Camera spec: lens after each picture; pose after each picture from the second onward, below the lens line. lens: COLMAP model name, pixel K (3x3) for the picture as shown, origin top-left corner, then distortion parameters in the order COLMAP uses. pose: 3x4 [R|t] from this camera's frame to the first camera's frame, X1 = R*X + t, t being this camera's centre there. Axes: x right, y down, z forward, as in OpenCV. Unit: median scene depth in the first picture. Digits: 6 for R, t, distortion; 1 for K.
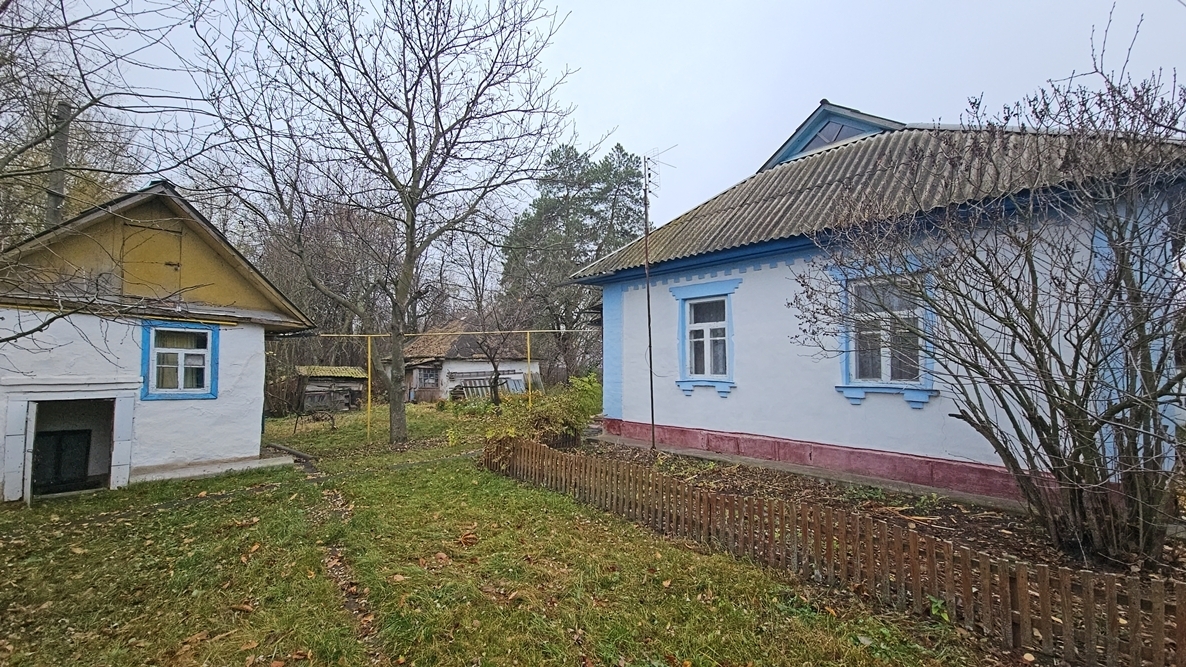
lens RADIAL K [[487.7, 0, 583.5], [0, 487.7, 336.1], [0, 0, 1]] dist [0.001178, -0.001157]
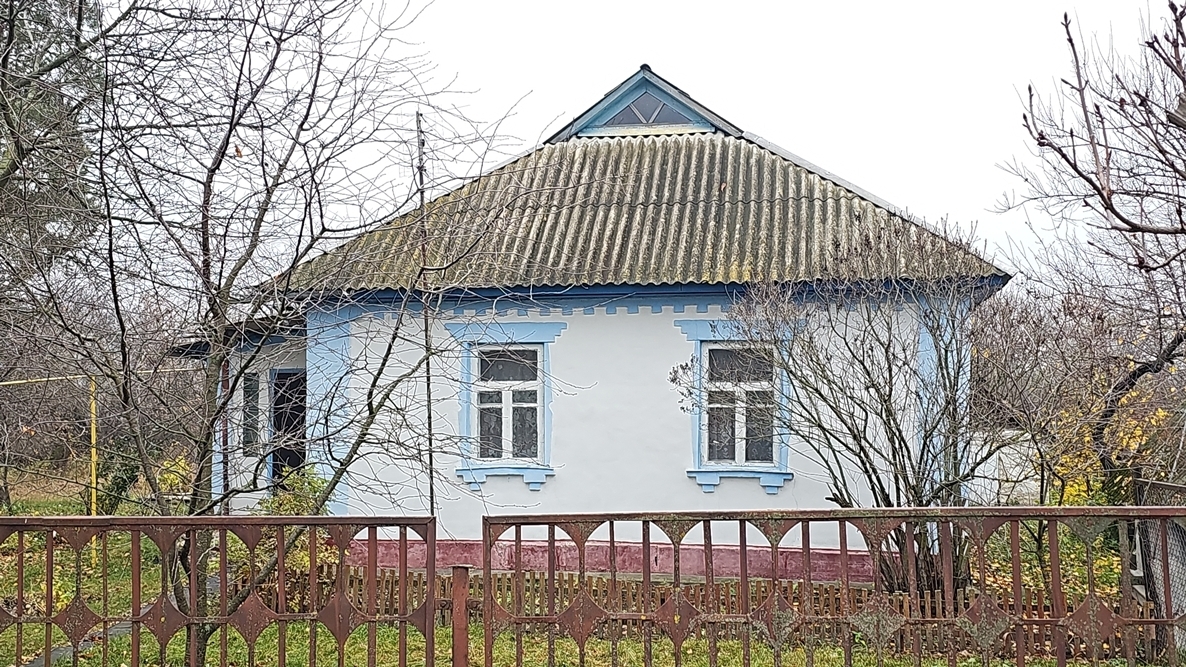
lens RADIAL K [[1337.8, 0, 594.6], [0, 1337.8, 342.6], [0, 0, 1]] dist [0.113893, 0.000000]
pose [[0.803357, 0.021813, 0.595097, -0.752026], [-0.031161, 0.999500, 0.005431, -0.094747], [-0.594681, -0.022907, 0.803635, -0.557352]]
